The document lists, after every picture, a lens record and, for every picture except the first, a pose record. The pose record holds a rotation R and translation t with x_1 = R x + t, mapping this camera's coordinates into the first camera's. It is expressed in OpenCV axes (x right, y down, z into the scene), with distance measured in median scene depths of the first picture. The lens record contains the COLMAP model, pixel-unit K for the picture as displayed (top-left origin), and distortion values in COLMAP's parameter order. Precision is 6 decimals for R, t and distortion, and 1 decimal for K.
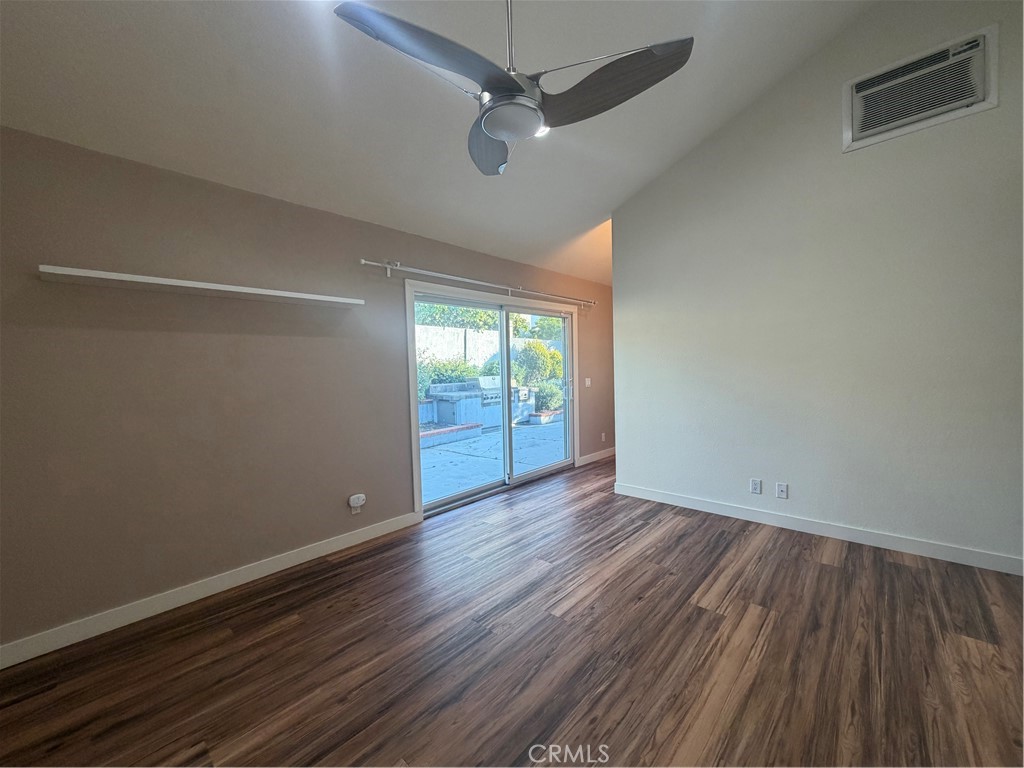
lens RADIAL K [[409.8, 0, 510.3], [0, 409.8, 384.6], [0, 0, 1]] dist [0.000197, 0.000360]
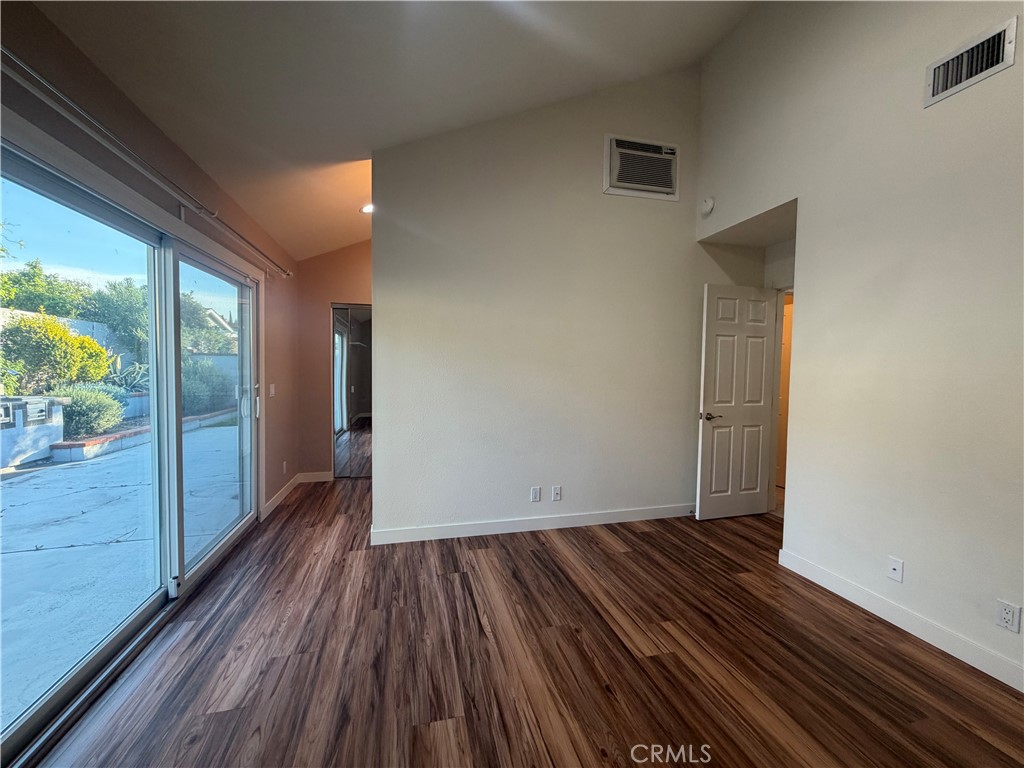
lens RADIAL K [[409.8, 0, 504.9], [0, 409.8, 385.3], [0, 0, 1]] dist [0.000197, 0.000360]
pose [[0.540540, -0.004225, 0.841308, -0.273876], [0.006954, 0.999976, 0.000554, -0.017717], [-0.841290, 0.005551, 0.540556, 0.516288]]
